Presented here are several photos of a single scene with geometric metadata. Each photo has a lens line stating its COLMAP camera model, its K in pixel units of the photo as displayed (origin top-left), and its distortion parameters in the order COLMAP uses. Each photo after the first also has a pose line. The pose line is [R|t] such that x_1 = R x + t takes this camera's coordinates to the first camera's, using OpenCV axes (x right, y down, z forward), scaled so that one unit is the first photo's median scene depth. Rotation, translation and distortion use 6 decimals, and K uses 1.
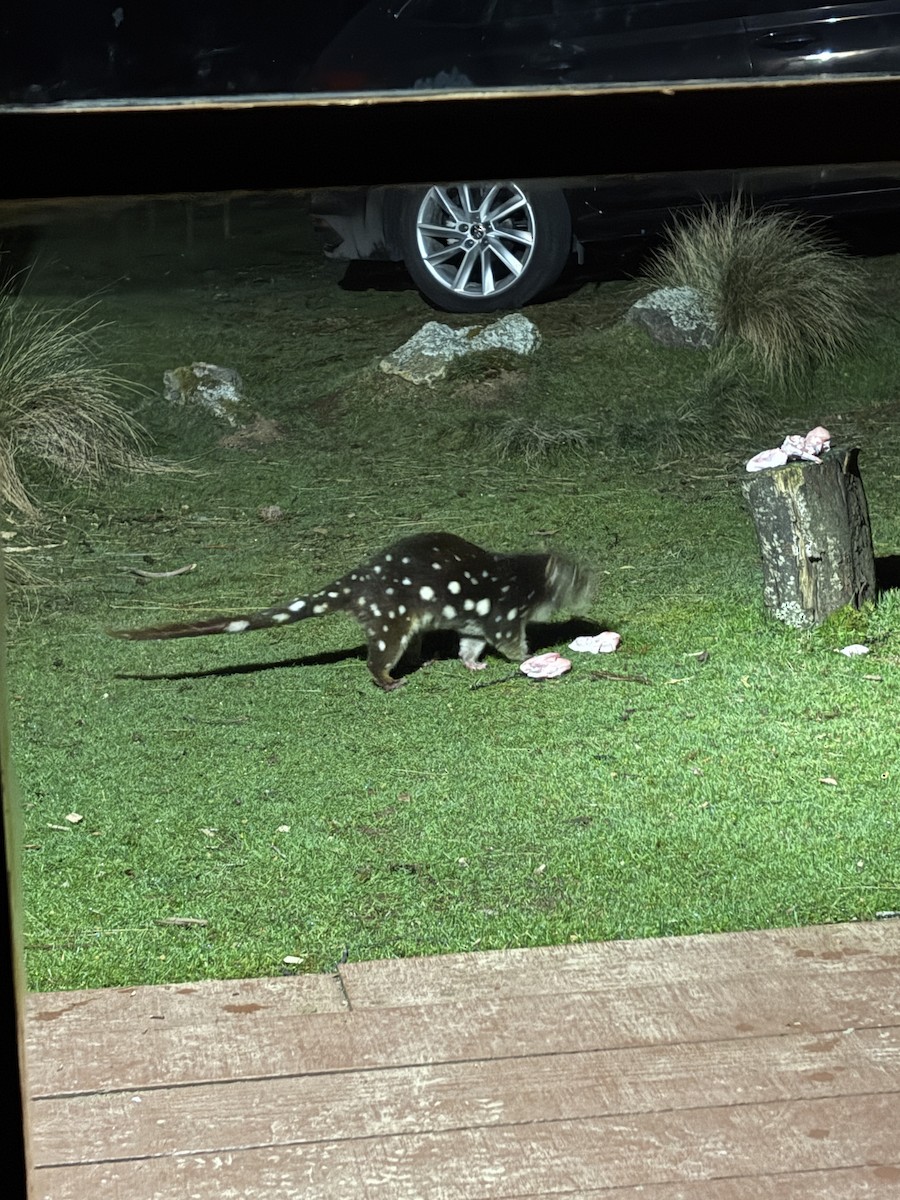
lens RADIAL K [[2673.4, 0, 446.1], [0, 2673.4, 584.8], [0, 0, 1]] dist [0.242026, -0.918325]
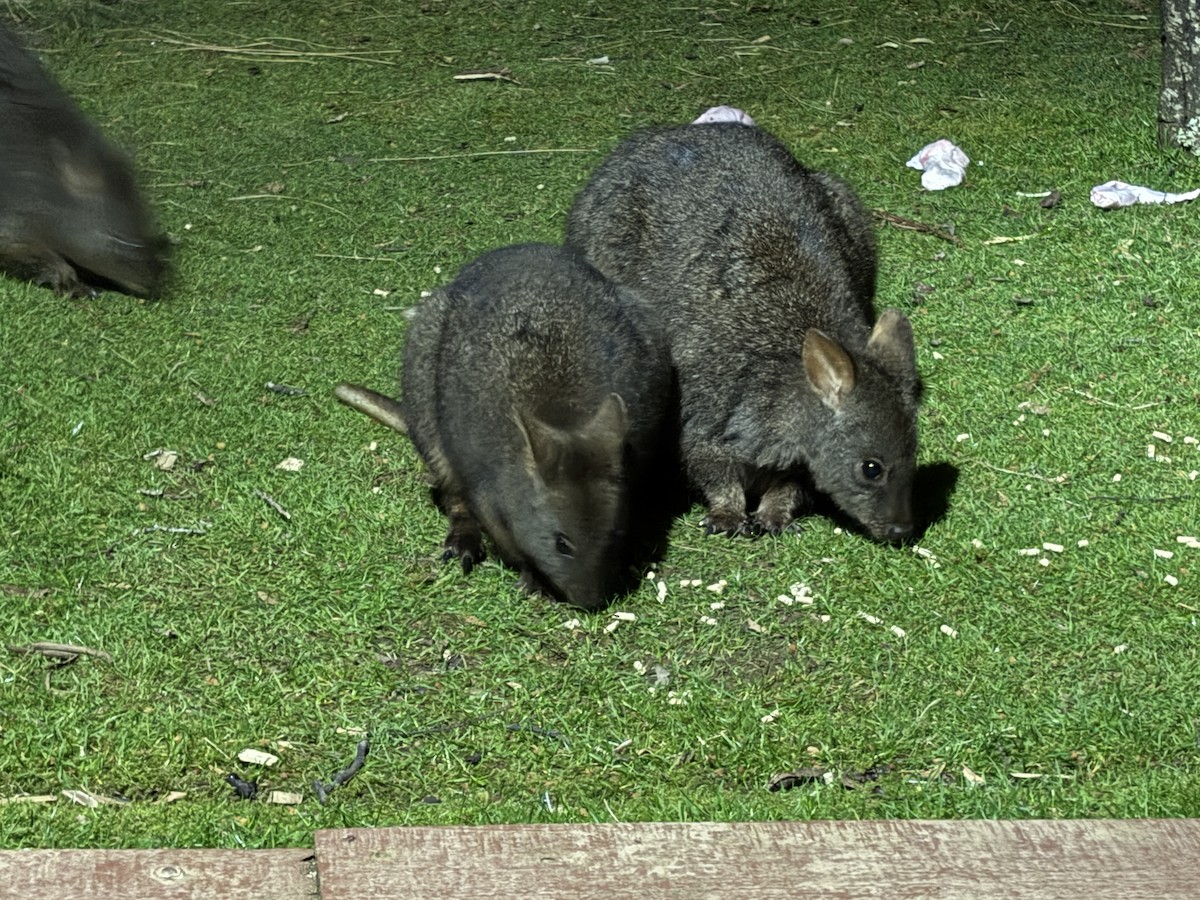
lens RADIAL K [[3189.5, 0, 622.6], [0, 3189.5, 450.7], [0, 0, 1]] dist [0.124802, 0.508155]
pose [[0.997073, 0.076342, 0.004206, 0.003251], [-0.076292, 0.989796, 0.120351, 0.003781], [0.005025, -0.120320, 0.992722, 0.290023]]
